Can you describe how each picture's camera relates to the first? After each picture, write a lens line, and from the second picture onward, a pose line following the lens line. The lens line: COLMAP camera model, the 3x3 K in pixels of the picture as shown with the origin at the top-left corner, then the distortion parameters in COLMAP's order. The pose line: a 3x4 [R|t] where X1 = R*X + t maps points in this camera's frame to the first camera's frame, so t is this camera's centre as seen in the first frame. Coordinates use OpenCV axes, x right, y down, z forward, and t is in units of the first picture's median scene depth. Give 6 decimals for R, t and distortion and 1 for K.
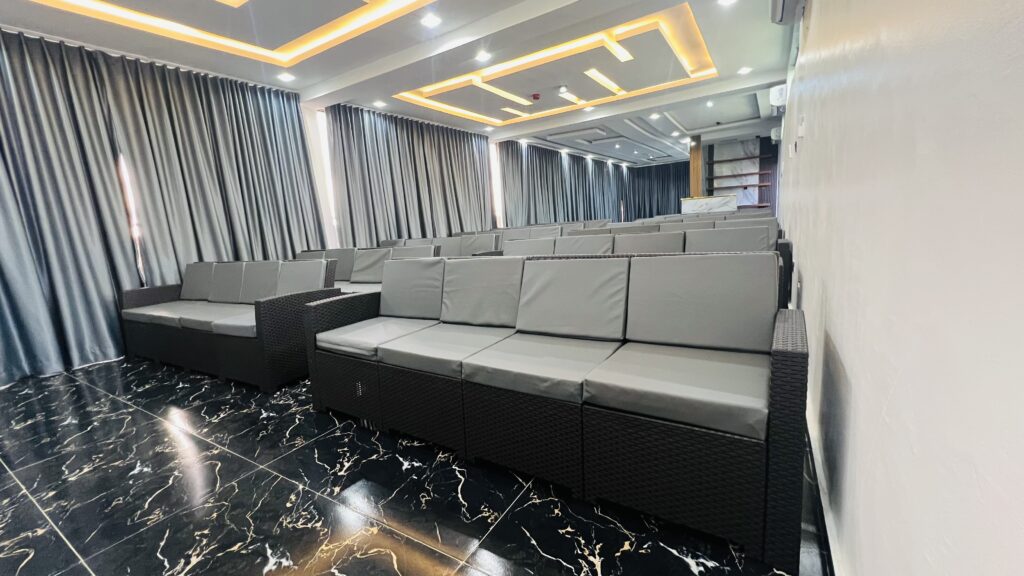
lens RADIAL K [[407.7, 0, 510.5], [0, 407.7, 324.1], [0, 0, 1]] dist [-0.000293, 0.000003]
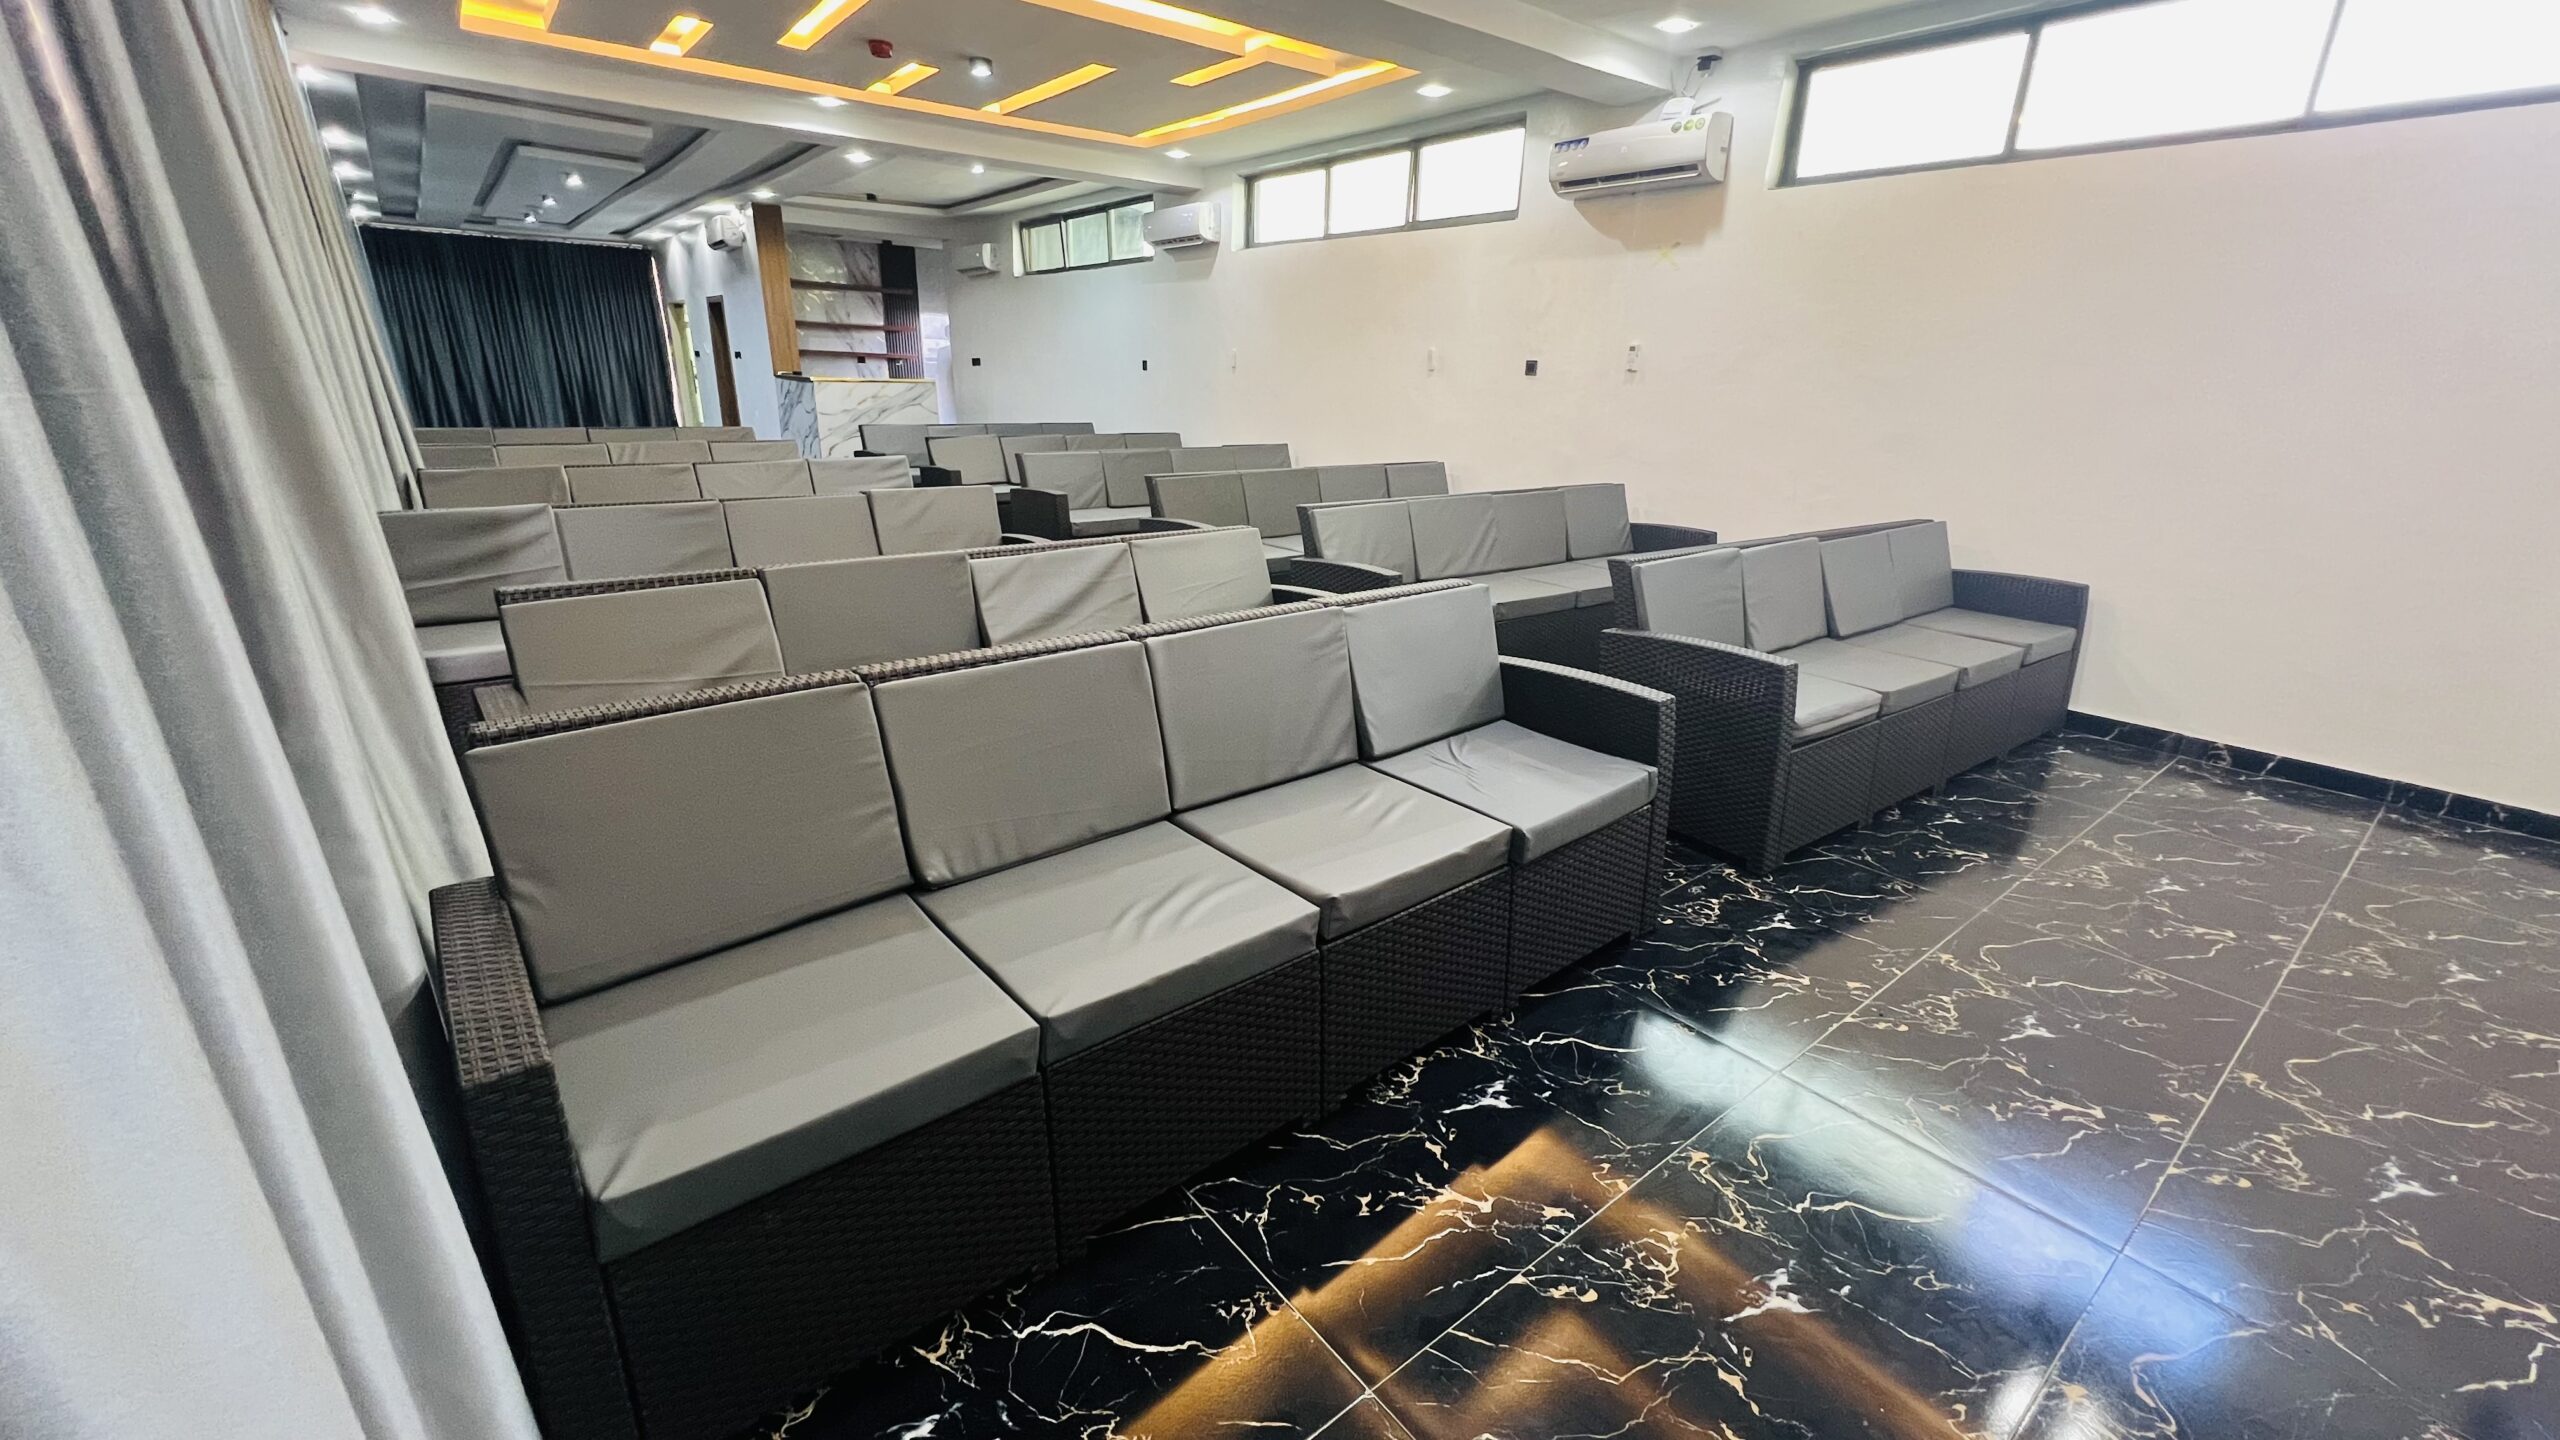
lens RADIAL K [[1023.9, 0, 1280.0], [0, 1023.9, 720.0], [0, 0, 1]] dist [0.000243, 0.000306]
pose [[0.333475, -0.231280, 0.913950, -0.723397], [0.182769, 0.966909, 0.177994, -0.193119], [-0.924873, 0.107685, 0.364711, 0.590683]]
